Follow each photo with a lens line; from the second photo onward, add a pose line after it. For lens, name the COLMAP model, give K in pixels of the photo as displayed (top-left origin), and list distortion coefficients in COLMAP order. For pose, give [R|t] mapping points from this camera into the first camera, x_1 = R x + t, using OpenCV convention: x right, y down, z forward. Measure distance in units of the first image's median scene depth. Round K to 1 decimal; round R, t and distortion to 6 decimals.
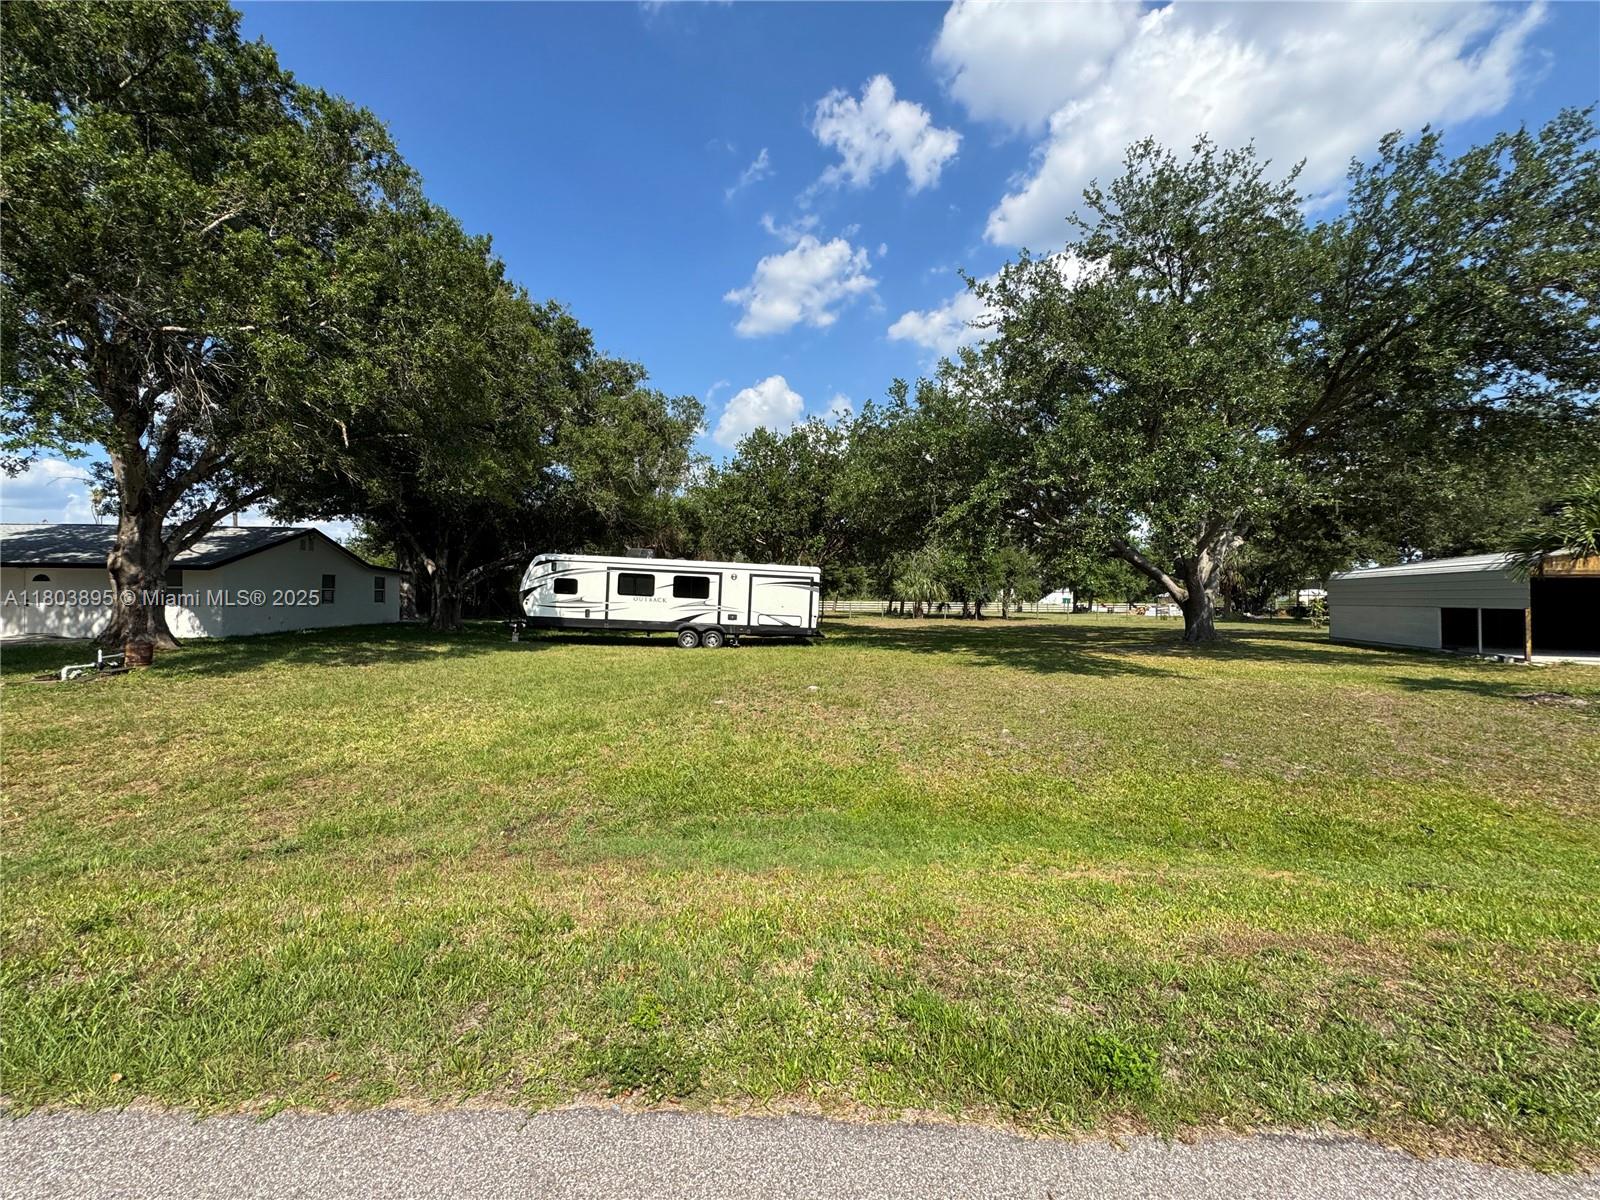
lens RADIAL K [[634.0, 0, 803.3], [0, 634.0, 593.2], [0, 0, 1]] dist [0.003048, 0.001311]
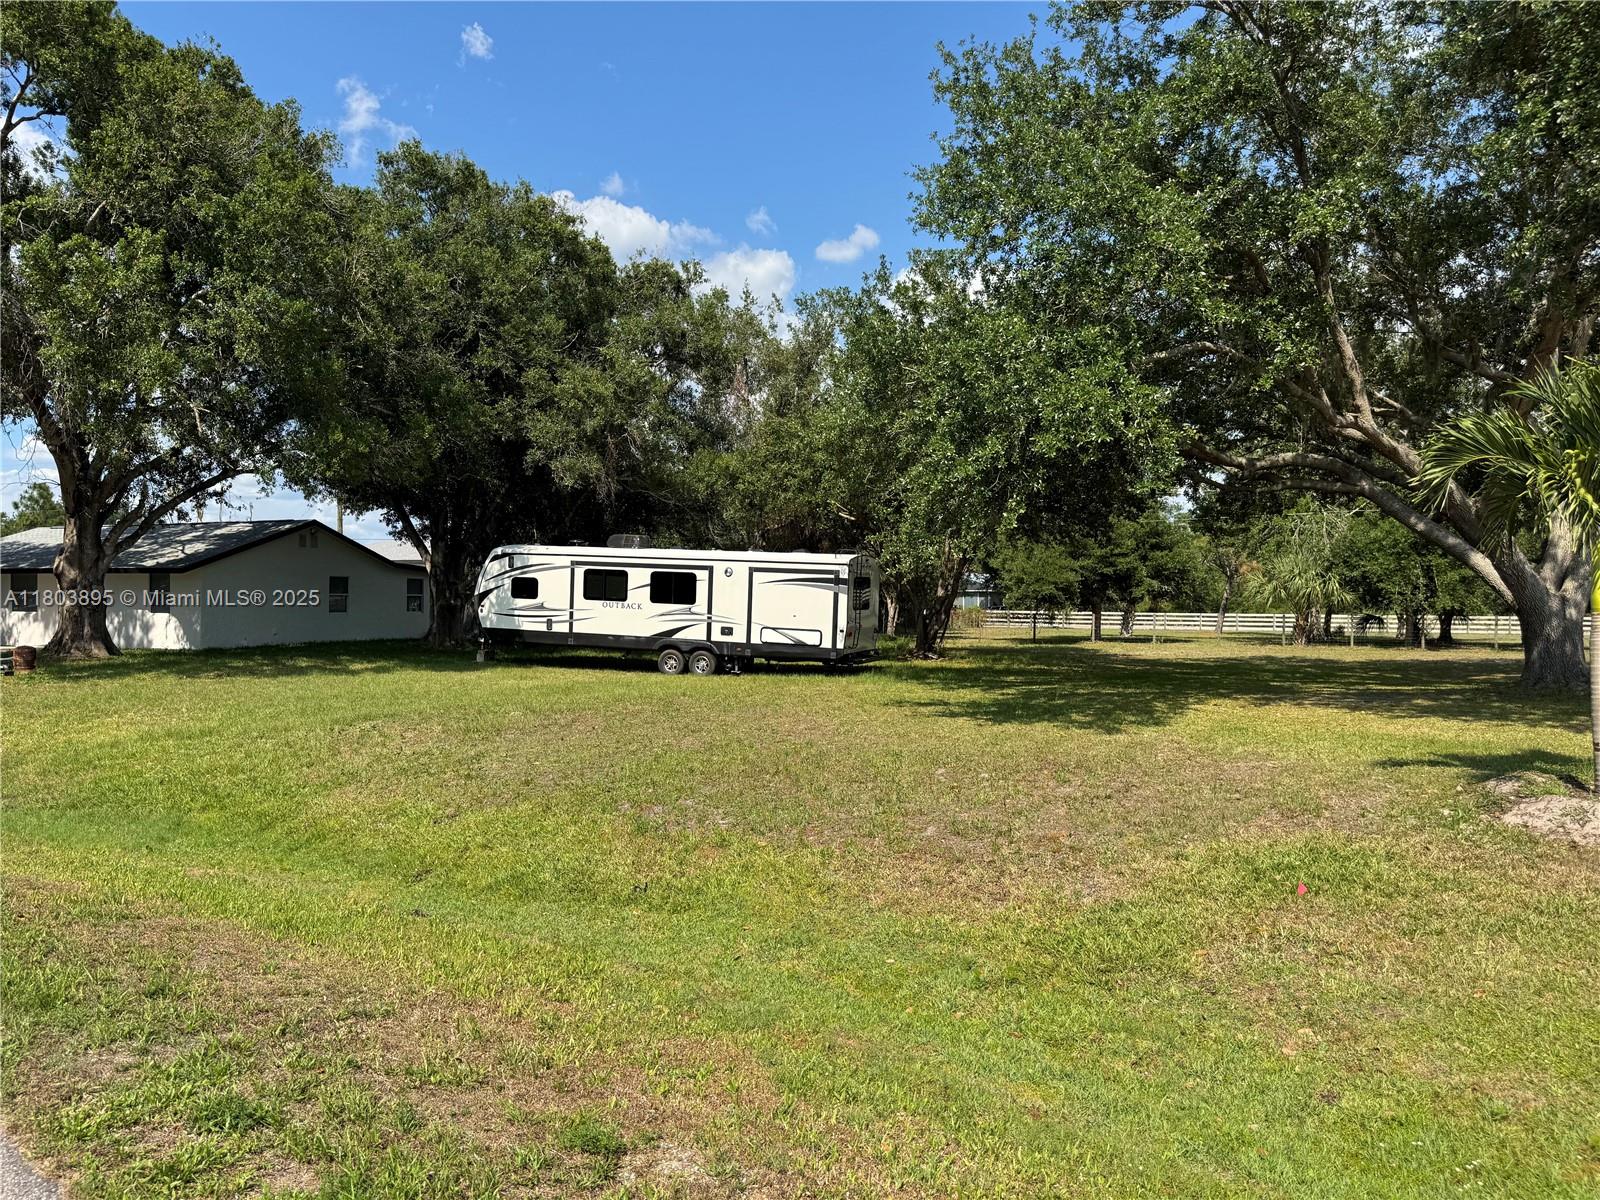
lens RADIAL K [[1109.7, 0, 792.7], [0, 1109.7, 613.8], [0, 0, 1]] dist [0.061009, -0.006575]
pose [[0.899159, 0.001370, -0.437620, 0.479312], [0.003632, 0.999937, 0.010593, 0.006748], [0.437607, -0.011114, 0.899098, -0.045976]]
